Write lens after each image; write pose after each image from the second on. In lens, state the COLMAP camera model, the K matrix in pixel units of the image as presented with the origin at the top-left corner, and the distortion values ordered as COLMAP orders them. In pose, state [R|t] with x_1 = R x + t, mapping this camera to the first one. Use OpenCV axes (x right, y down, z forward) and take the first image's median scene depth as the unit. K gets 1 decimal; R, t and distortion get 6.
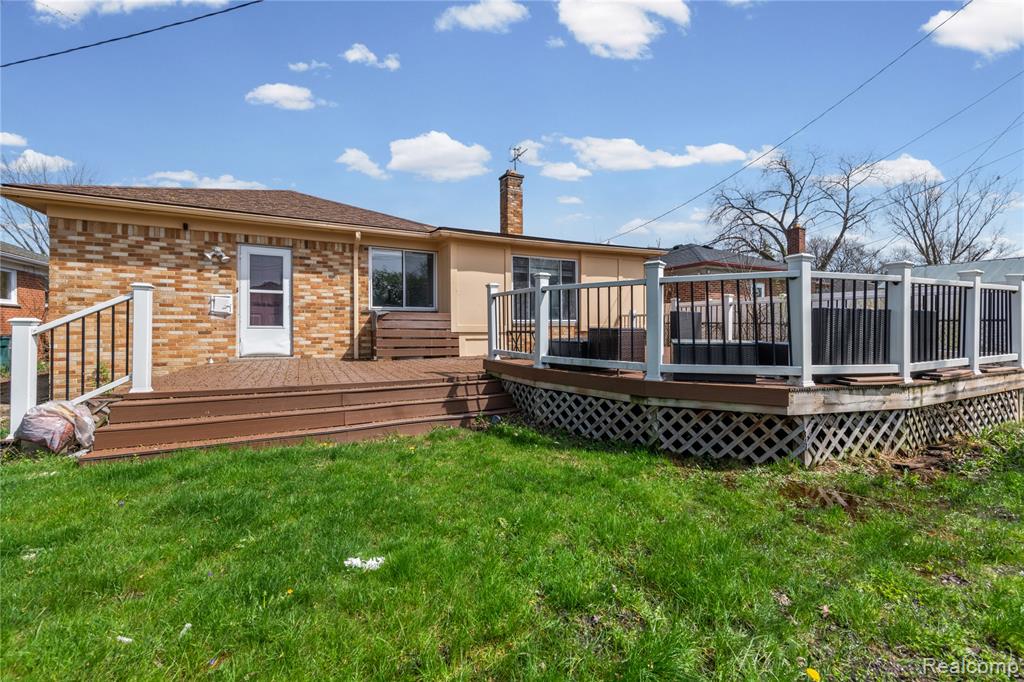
lens RADIAL K [[410.5, 0, 511.4], [0, 410.5, 322.1], [0, 0, 1]] dist [0.010128, -0.000209]
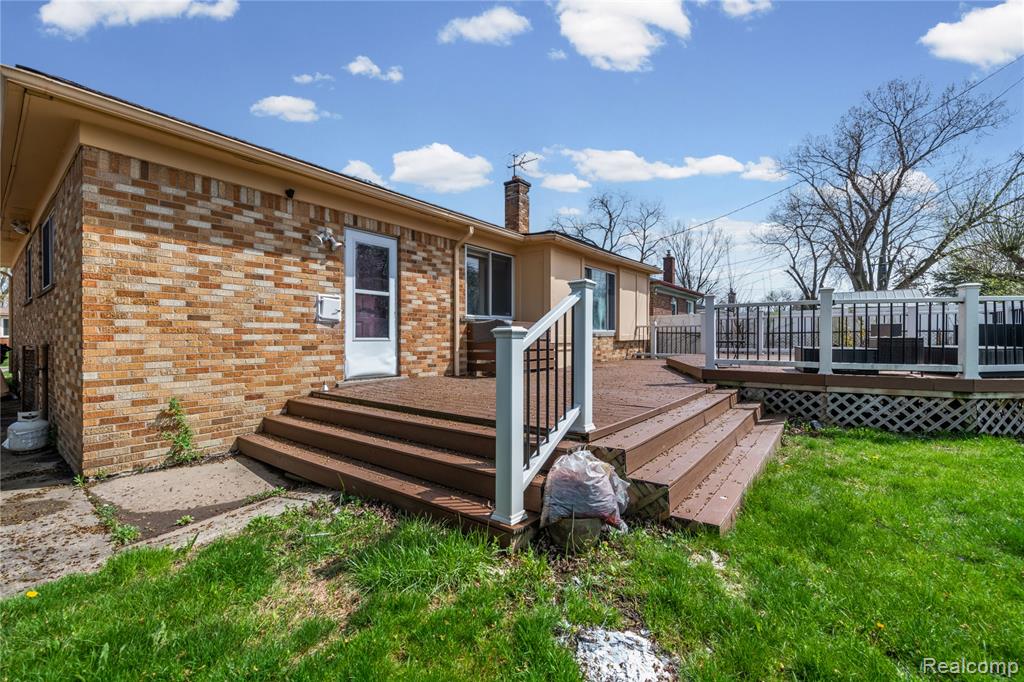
lens RADIAL K [[405.7, 0, 510.7], [0, 405.7, 335.6], [0, 0, 1]] dist [0.015316, -0.000022]
pose [[0.906942, -0.005891, 0.421214, -0.719569], [0.003796, 0.999976, 0.005811, 0.001861], [-0.421239, -0.003671, 0.906942, 0.222039]]
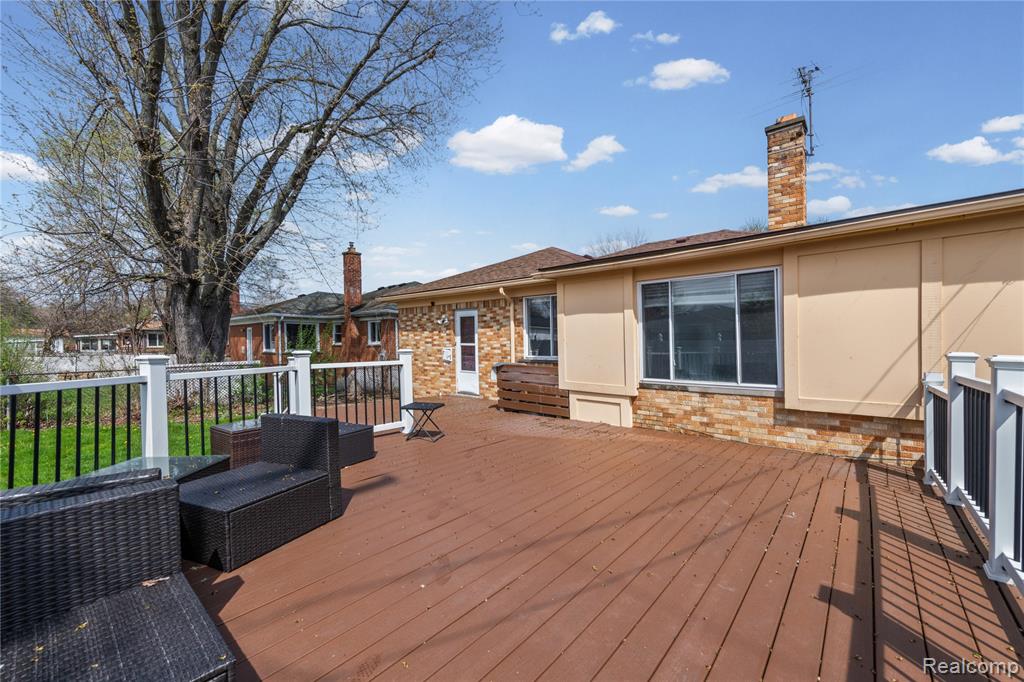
lens RADIAL K [[410.6, 0, 512.1], [0, 410.6, 344.1], [0, 0, 1]] dist [0.017186, 0.000028]
pose [[0.365752, 0.002181, -0.930710, 0.702762], [0.012246, 0.999899, 0.007156, -0.087211], [0.930632, -0.014015, 0.365689, 0.694078]]
